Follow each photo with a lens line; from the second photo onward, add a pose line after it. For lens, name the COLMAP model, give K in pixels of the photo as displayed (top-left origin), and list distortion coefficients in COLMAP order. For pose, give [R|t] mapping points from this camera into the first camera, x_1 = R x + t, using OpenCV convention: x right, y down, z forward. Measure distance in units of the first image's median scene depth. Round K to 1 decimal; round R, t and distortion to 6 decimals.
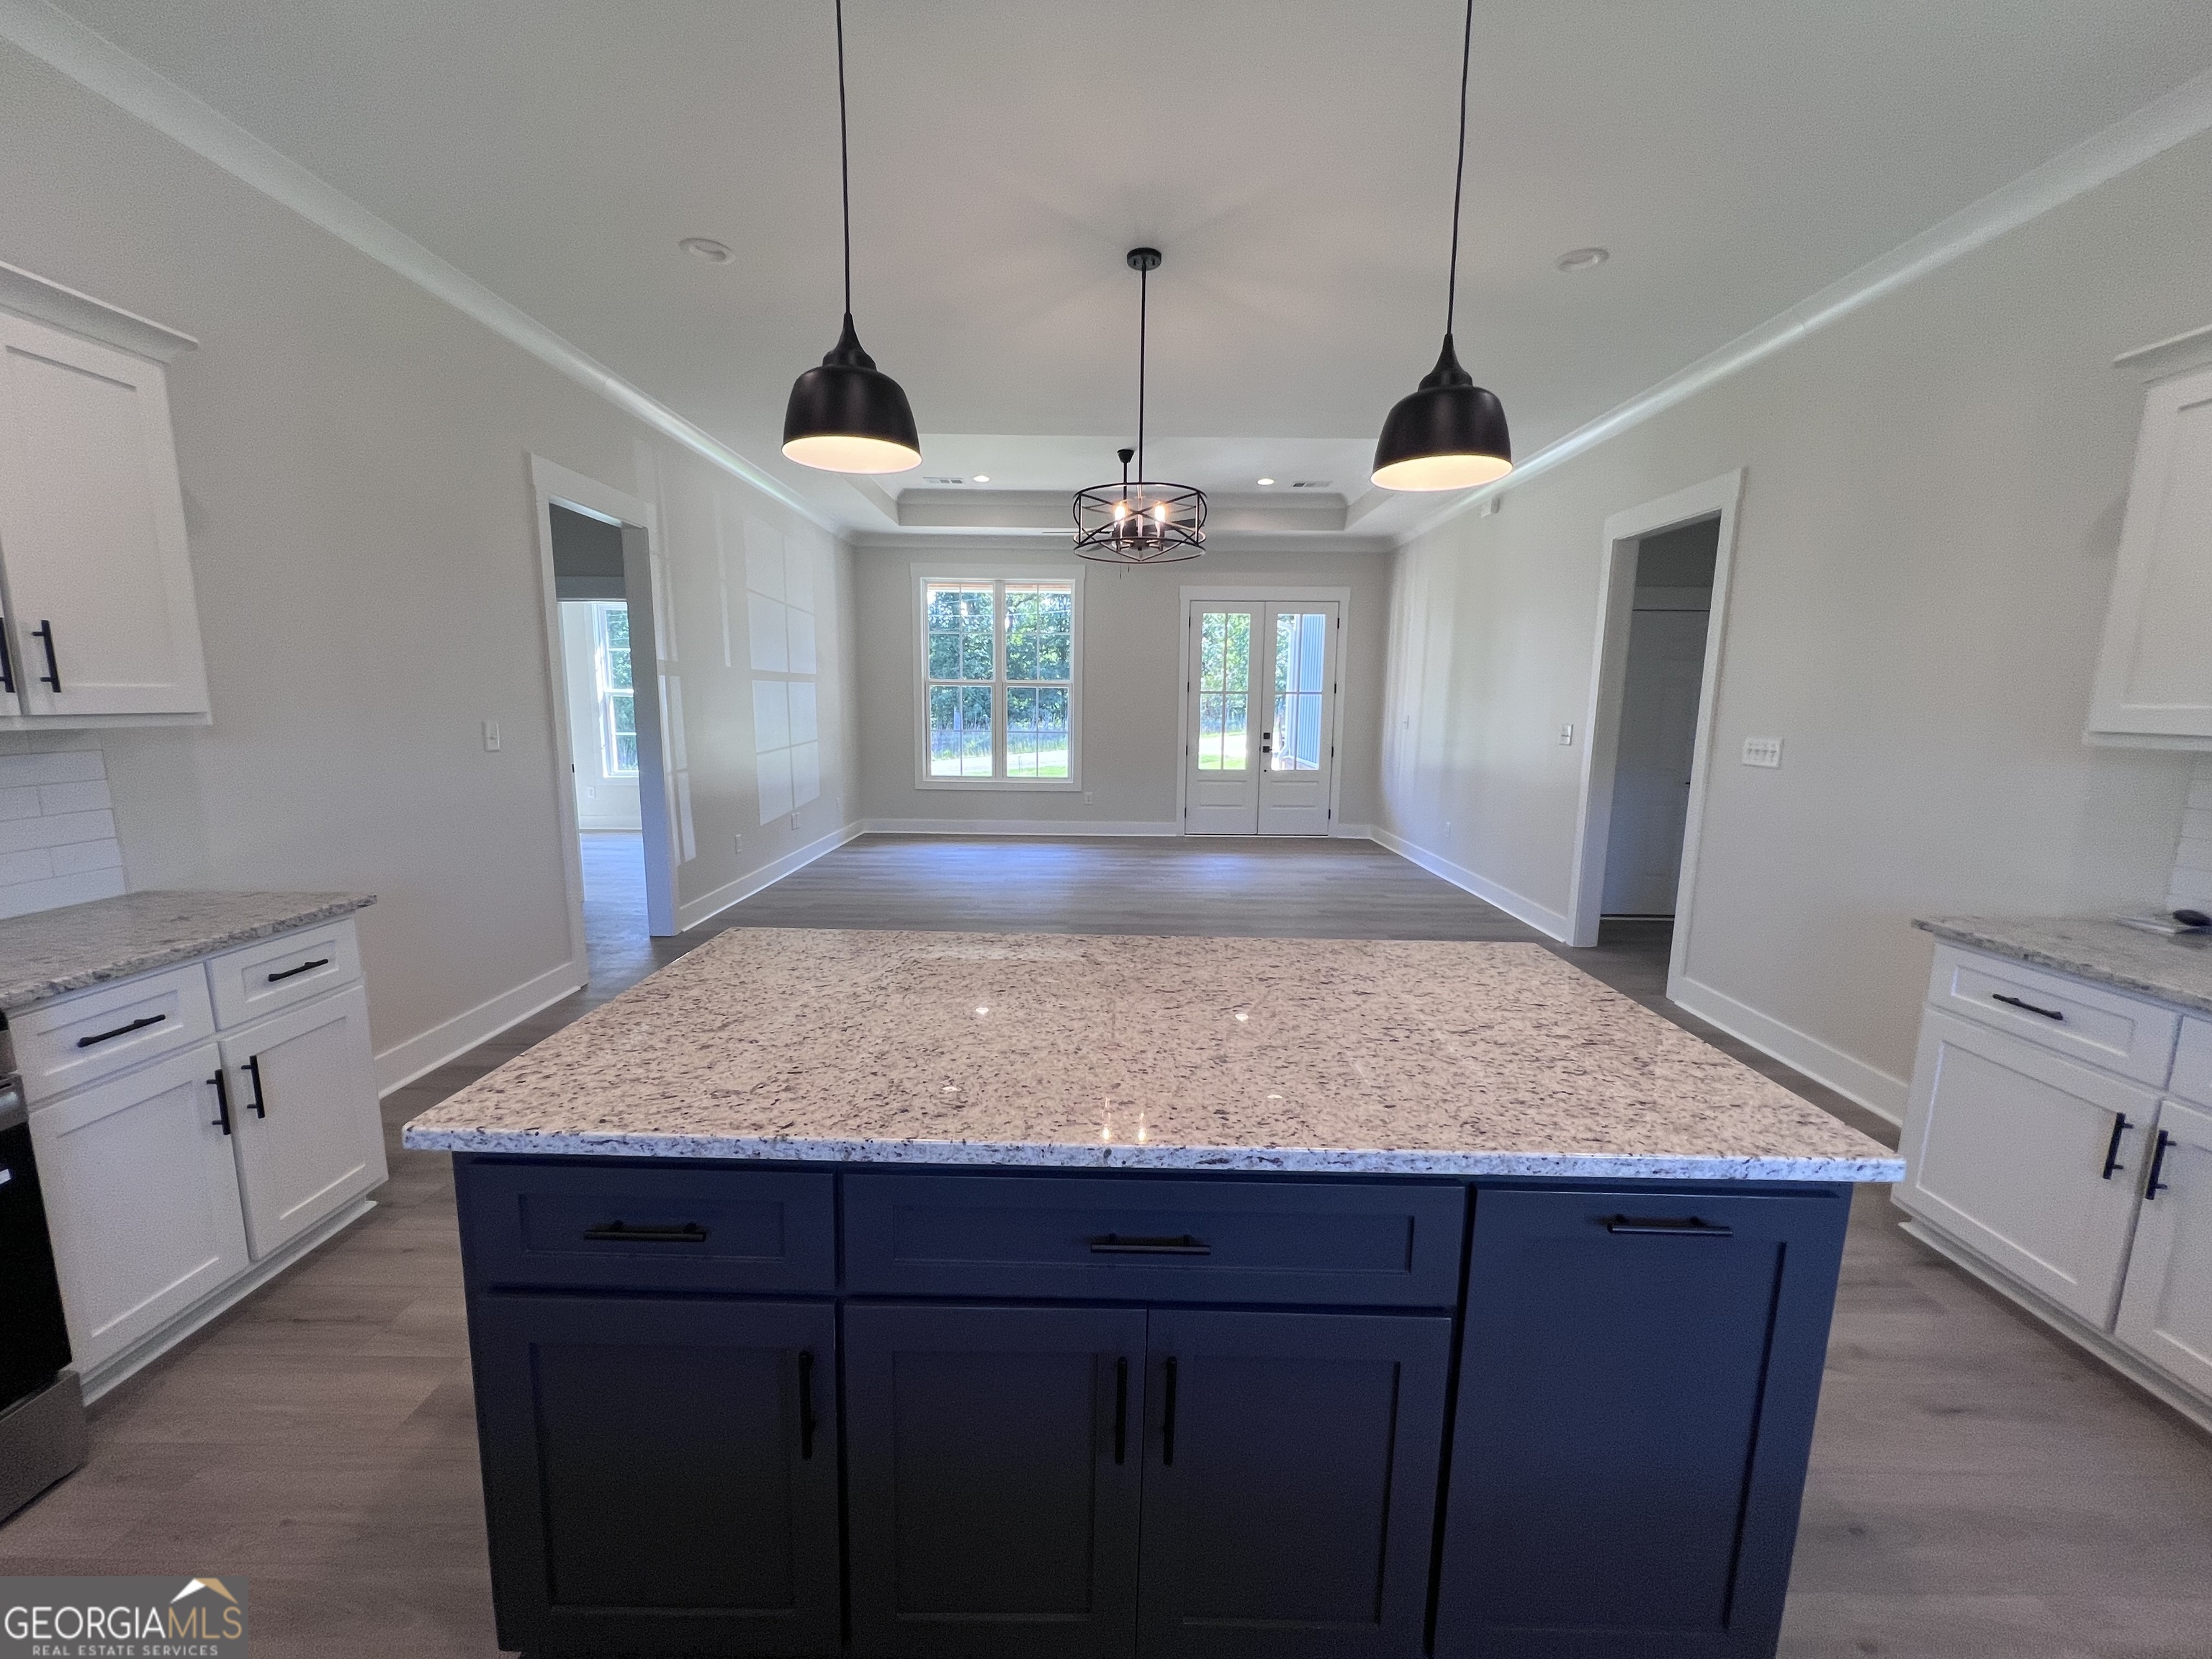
lens RADIAL K [[887.3, 0, 1097.6], [0, 887.3, 834.4], [0, 0, 1]] dist [-0.000954, 0.000428]
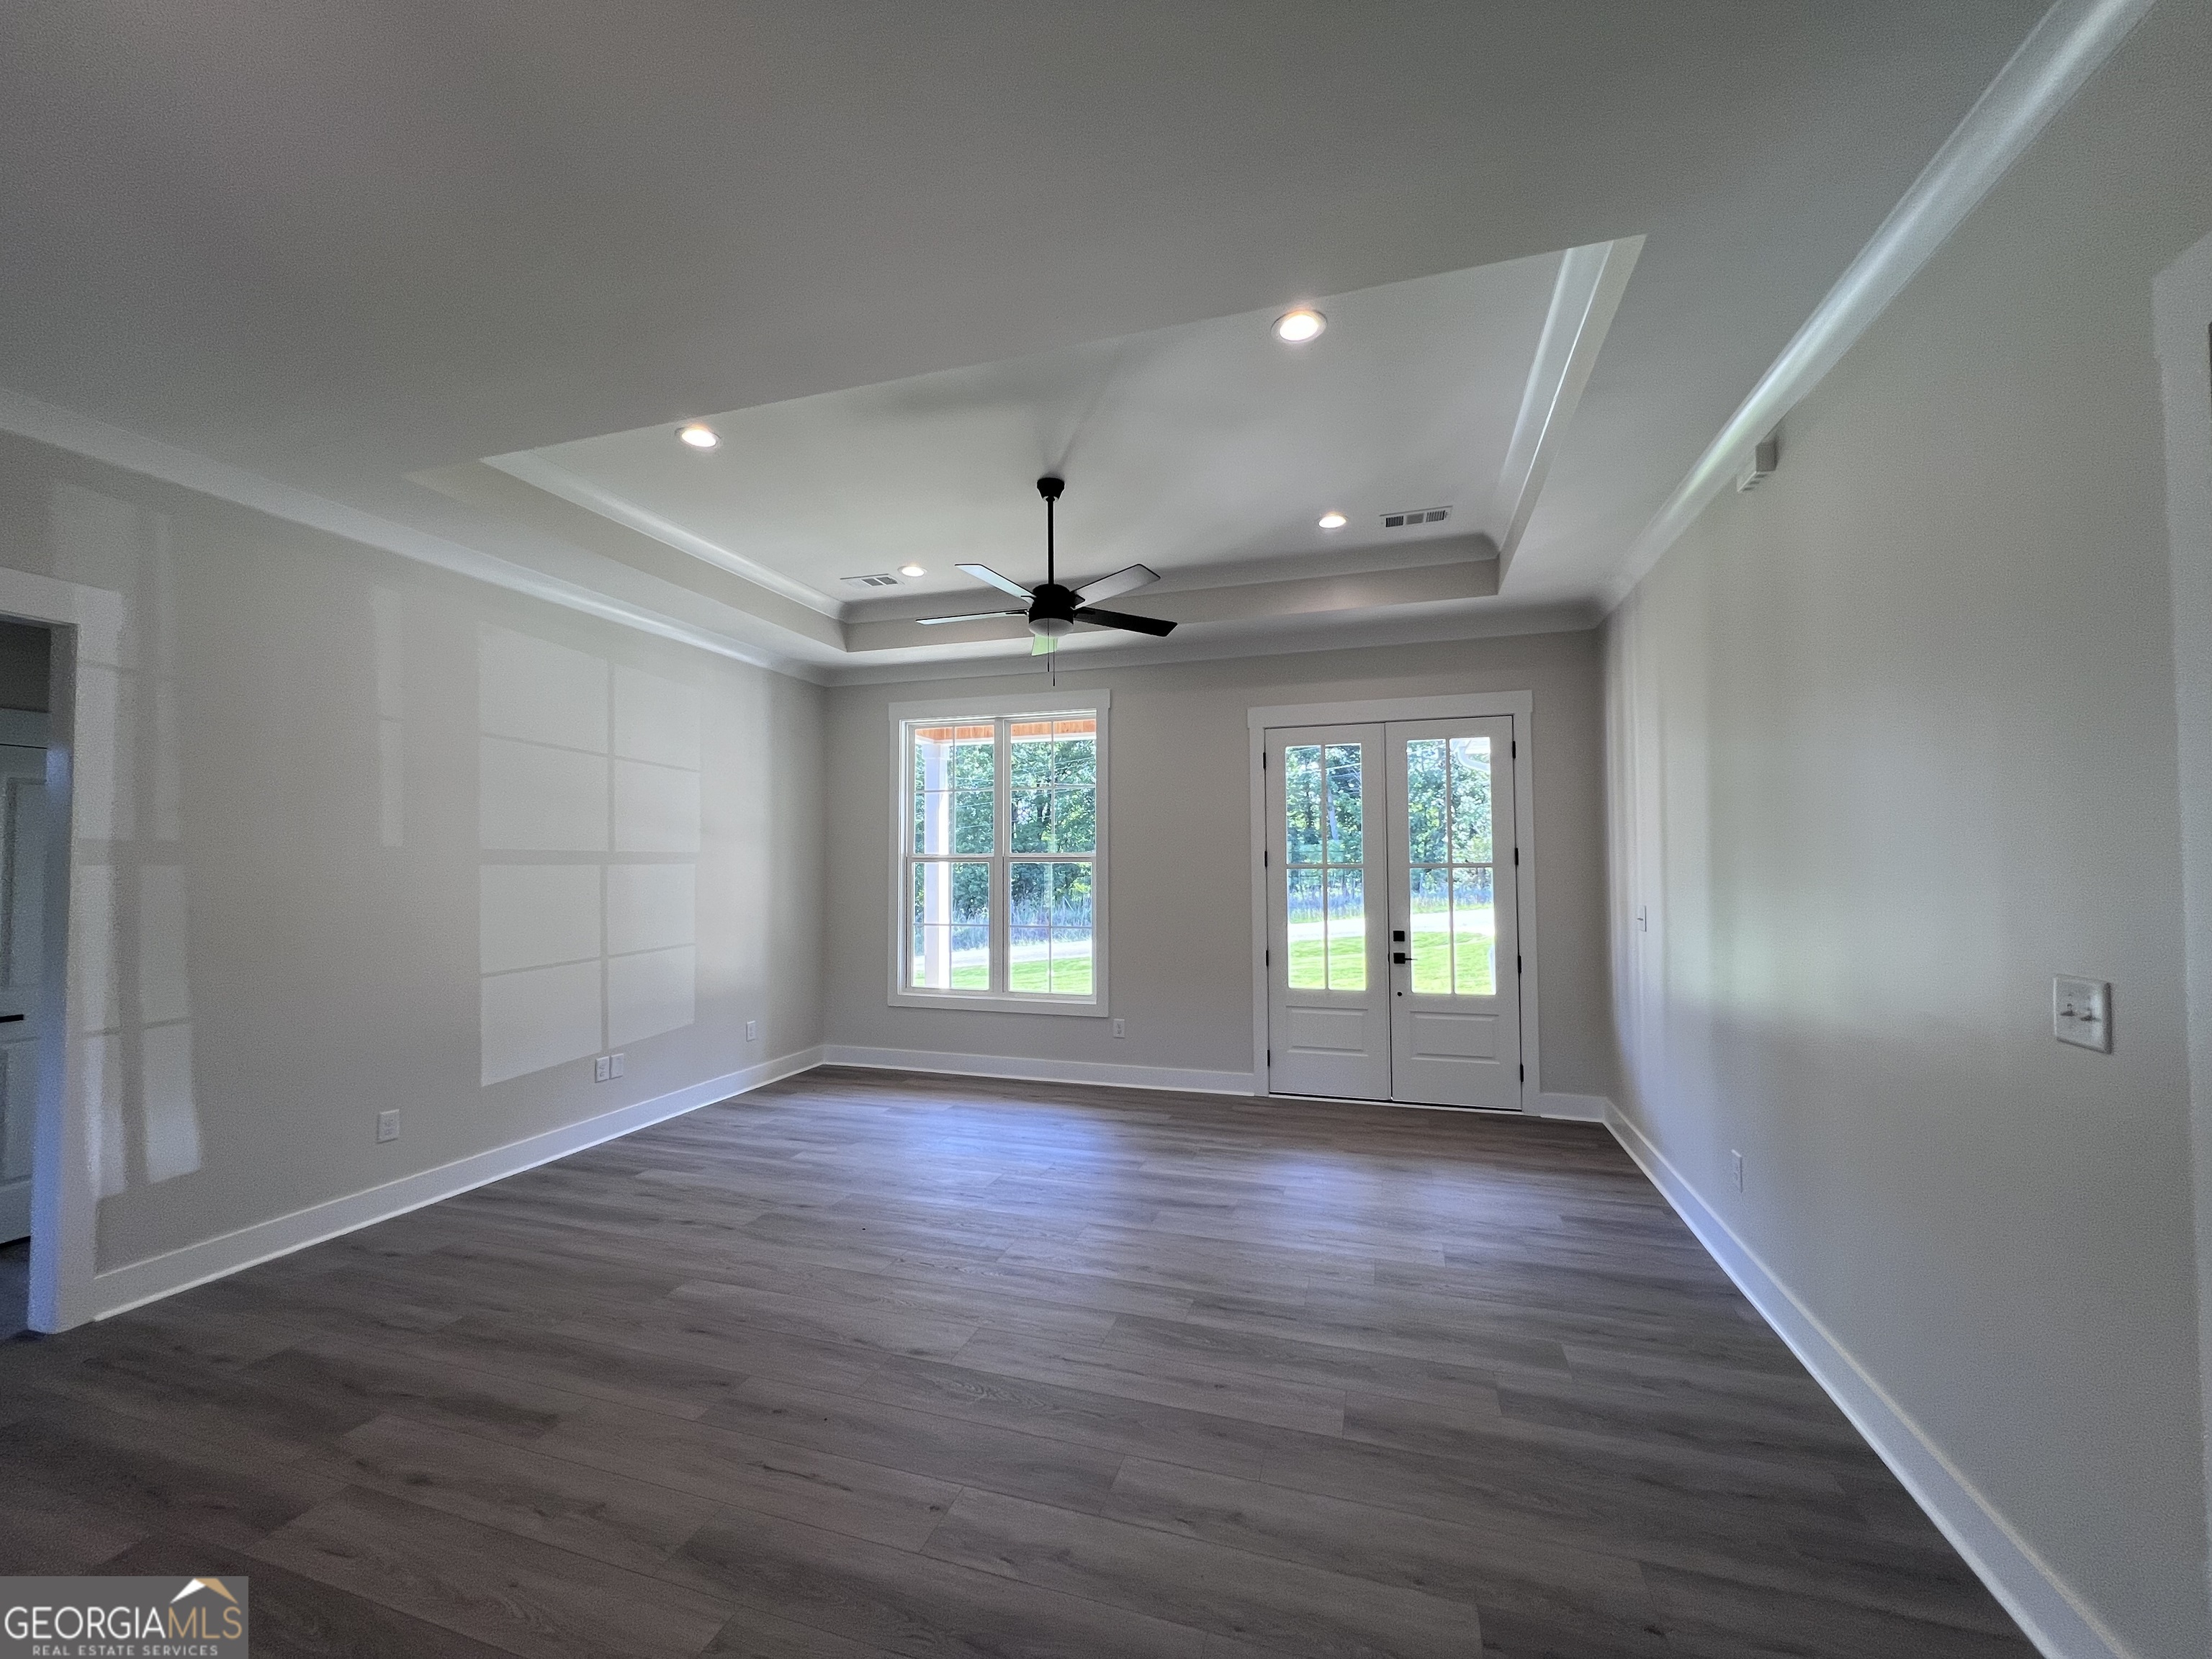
lens RADIAL K [[887.3, 0, 1100.4], [0, 887.3, 835.9], [0, 0, 1]] dist [-0.000954, 0.000428]
pose [[0.955050, -0.025724, -0.295327, 0.177644], [-0.029330, 0.983140, -0.180485, -0.063222], [0.294990, 0.181034, 0.938194, 0.359857]]
